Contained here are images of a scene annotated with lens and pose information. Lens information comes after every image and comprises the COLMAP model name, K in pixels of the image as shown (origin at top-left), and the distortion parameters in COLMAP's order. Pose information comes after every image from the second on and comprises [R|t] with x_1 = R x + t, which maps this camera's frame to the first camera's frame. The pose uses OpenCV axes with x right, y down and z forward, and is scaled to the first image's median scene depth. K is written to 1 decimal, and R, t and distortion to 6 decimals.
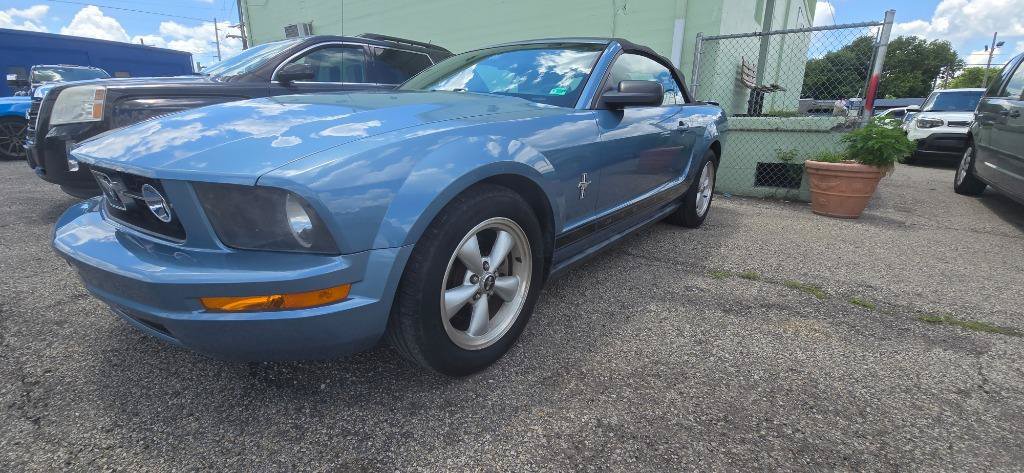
lens RADIAL K [[419.4, 0, 513.7], [0, 419.4, 238.9], [0, 0, 1]] dist [0.011916, -0.008450]
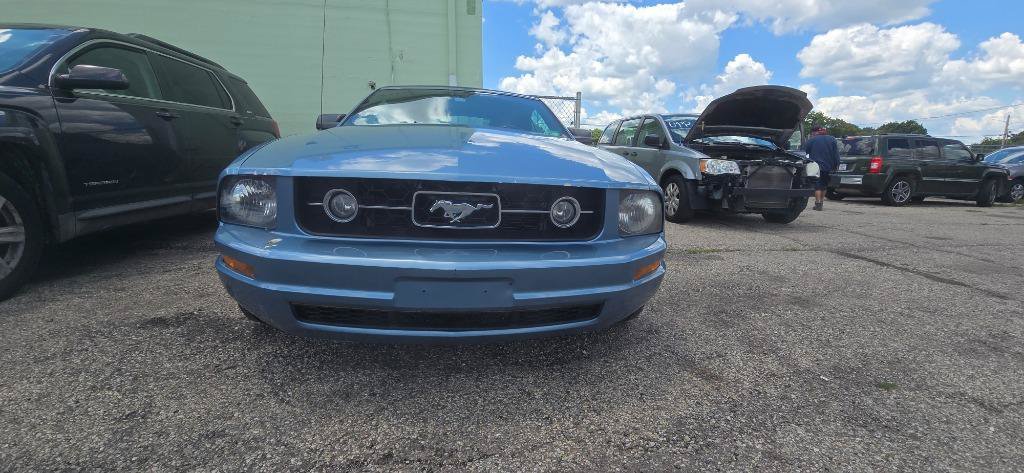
lens RADIAL K [[419.4, 0, 518.7], [0, 419.4, 237.3], [0, 0, 1]] dist [0.011916, -0.008450]
pose [[0.697886, -0.122505, 0.705654, -1.072132], [0.179783, 0.983681, -0.007032, -0.017910], [-0.693277, 0.131772, 0.708522, 0.130416]]
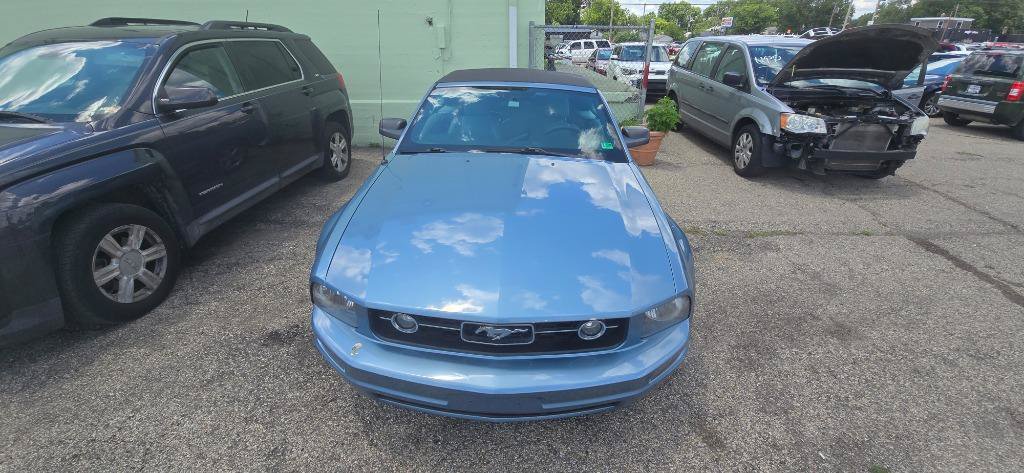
lens RADIAL K [[419.4, 0, 518.0], [0, 419.4, 239.8], [0, 0, 1]] dist [0.011916, -0.008450]
pose [[0.798357, -0.262393, 0.542011, -1.017455], [0.163452, 0.960708, 0.224332, -0.433109], [-0.579577, -0.090504, 0.809876, 0.011674]]
